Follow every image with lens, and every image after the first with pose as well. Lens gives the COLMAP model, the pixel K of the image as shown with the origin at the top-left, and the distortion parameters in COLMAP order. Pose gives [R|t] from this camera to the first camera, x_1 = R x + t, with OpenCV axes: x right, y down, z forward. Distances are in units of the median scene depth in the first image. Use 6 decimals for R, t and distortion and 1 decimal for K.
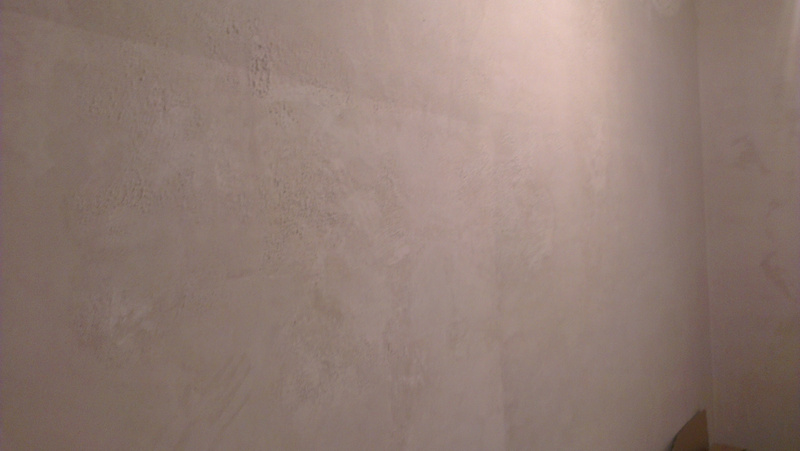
lens RADIAL K [[644.1, 0, 400.0], [0, 644.1, 225.5], [0, 0, 1]] dist [0.163193, -0.268125]
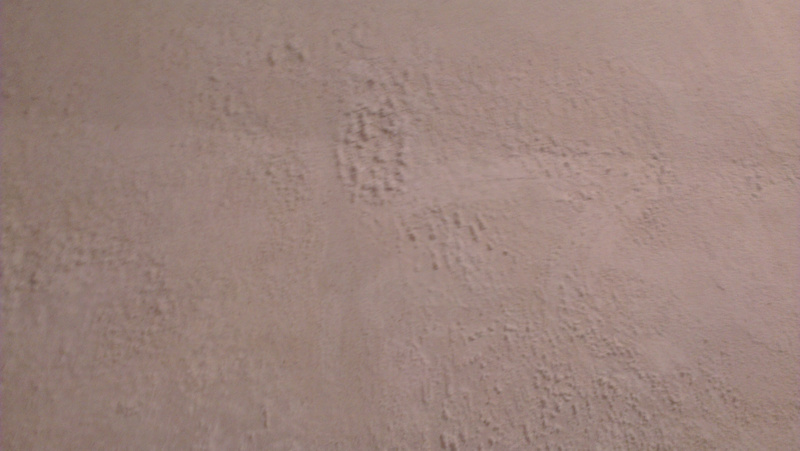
lens RADIAL K [[644.1, 0, 400.0], [0, 644.1, 225.5], [0, 0, 1]] dist [0.163193, -0.268125]
pose [[0.831302, -0.234243, -0.504051, -0.025481], [0.085174, 0.949833, -0.300936, -0.076595], [0.549257, 0.207236, 0.809549, 0.717180]]
